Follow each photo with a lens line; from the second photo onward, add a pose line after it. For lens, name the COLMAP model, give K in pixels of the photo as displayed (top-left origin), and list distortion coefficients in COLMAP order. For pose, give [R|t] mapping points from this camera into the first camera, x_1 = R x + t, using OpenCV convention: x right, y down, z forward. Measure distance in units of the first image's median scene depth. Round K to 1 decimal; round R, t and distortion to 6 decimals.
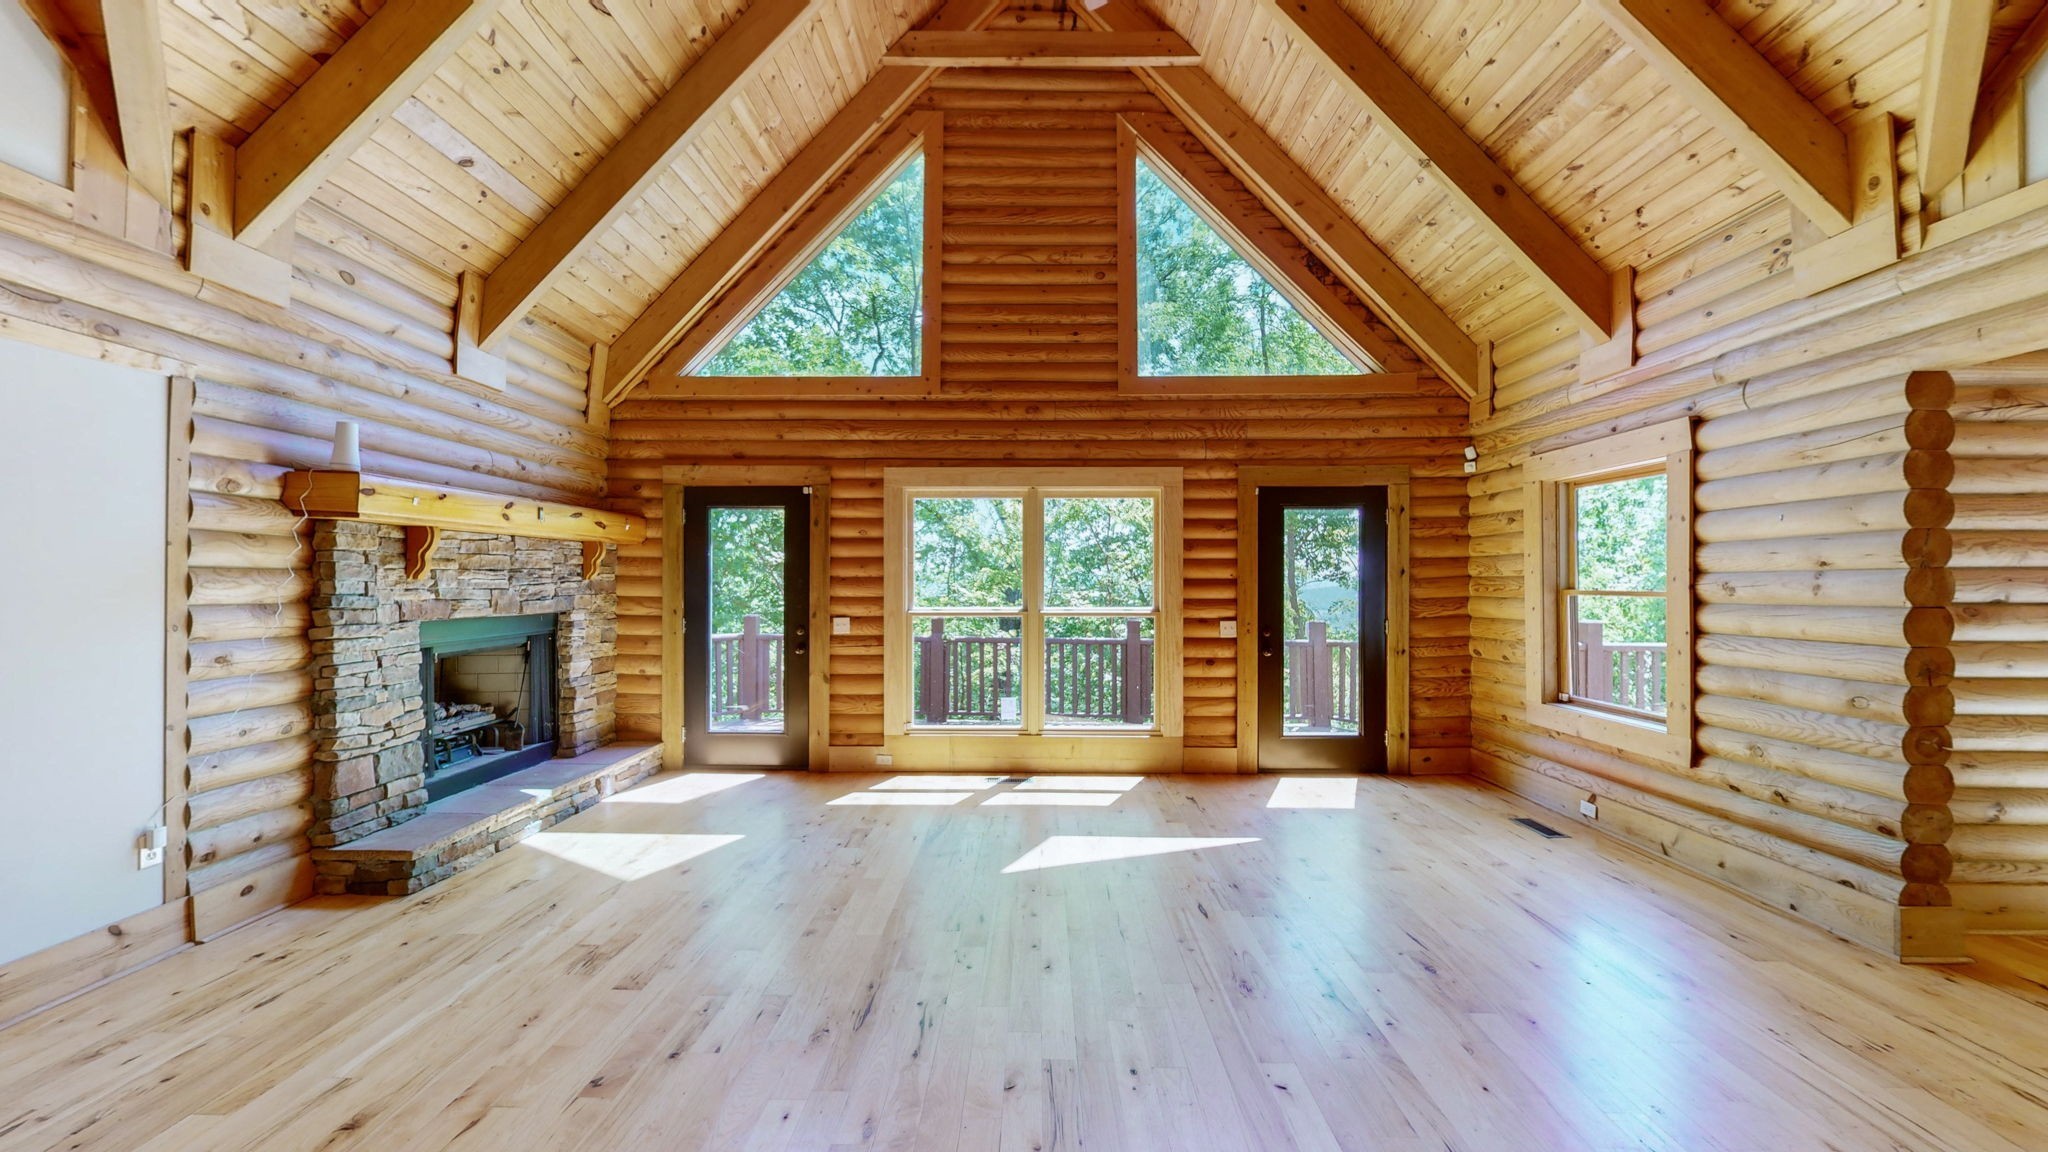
lens RADIAL K [[752.1, 0, 1027.2], [0, 752.1, 581.5], [0, 0, 1]] dist [0.000856, -0.000440]
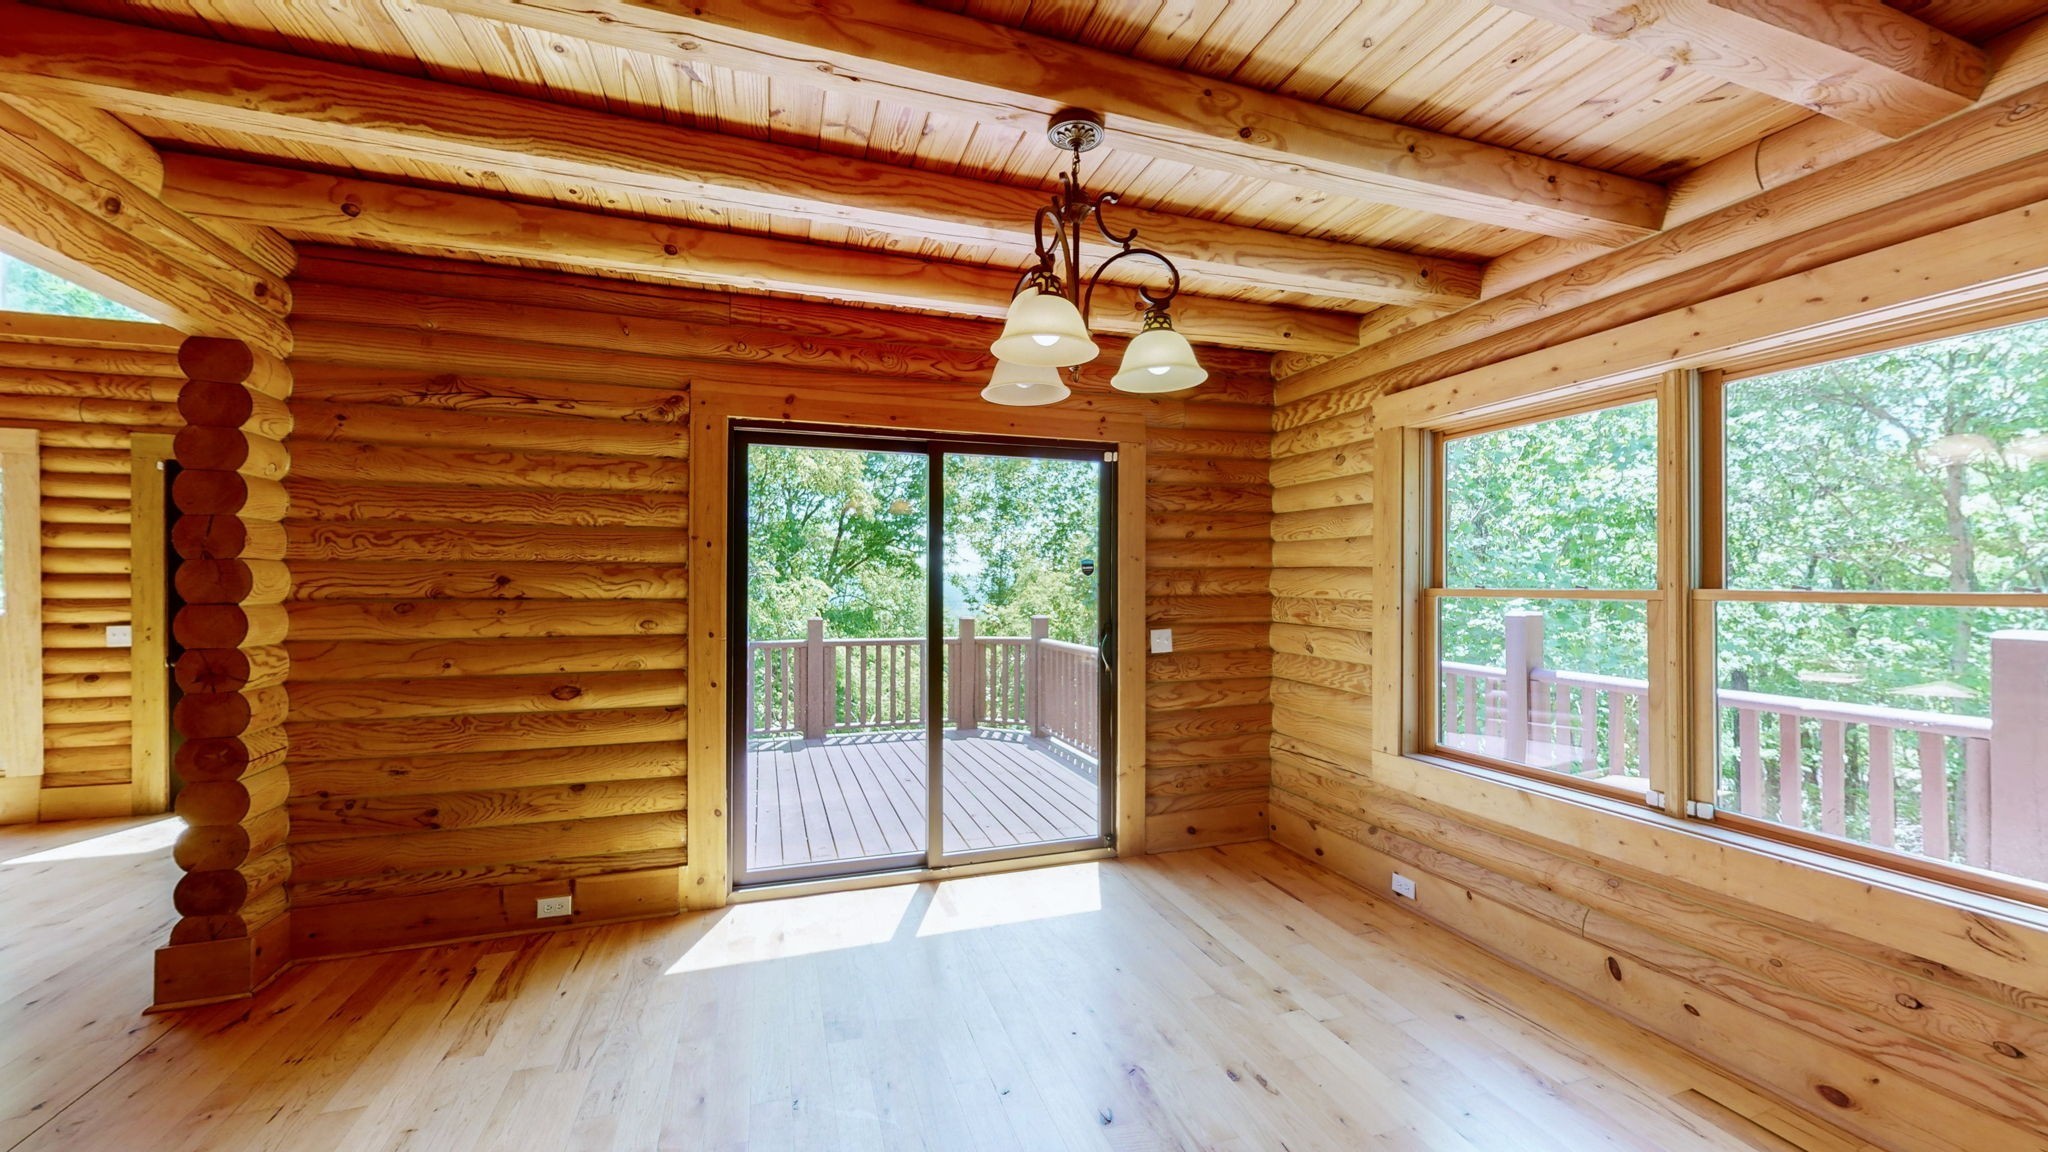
lens RADIAL K [[752.1, 0, 1027.0], [0, 752.1, 577.3], [0, 0, 1]] dist [0.000856, -0.000440]
pose [[0.940334, 0.003108, 0.340239, 0.906472], [-0.001592, 0.999988, -0.004736, 0.002993], [-0.340249, 0.003911, 0.940327, -0.082494]]
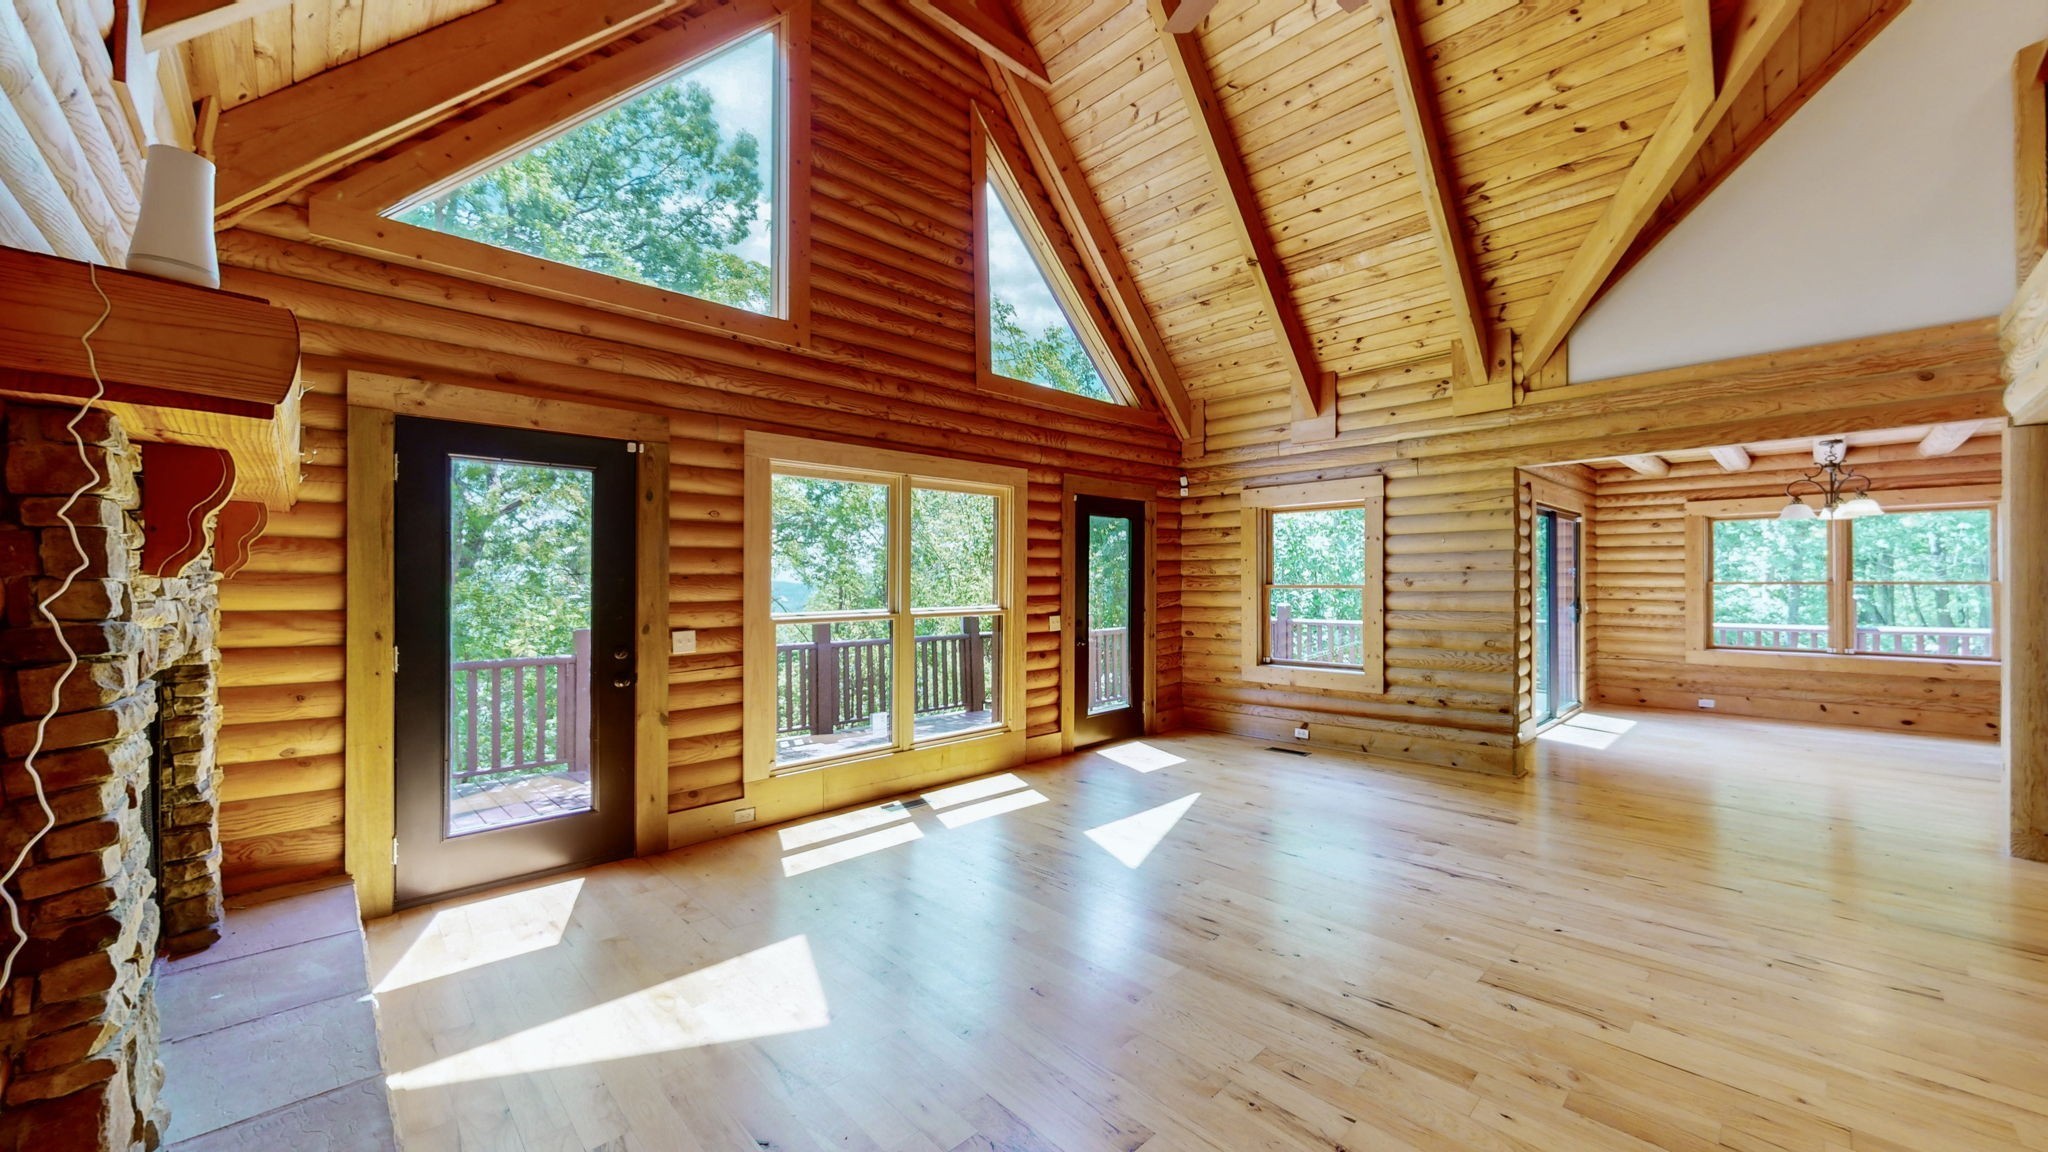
lens RADIAL K [[752.1, 0, 1016.8], [0, 752.1, 583.2], [0, 0, 1]] dist [0.000856, -0.000440]
pose [[0.709489, -0.005129, 0.704697, -0.535750], [0.003241, 0.999987, 0.004015, 0.000835], [-0.704709, -0.000565, 0.709497, 0.272192]]
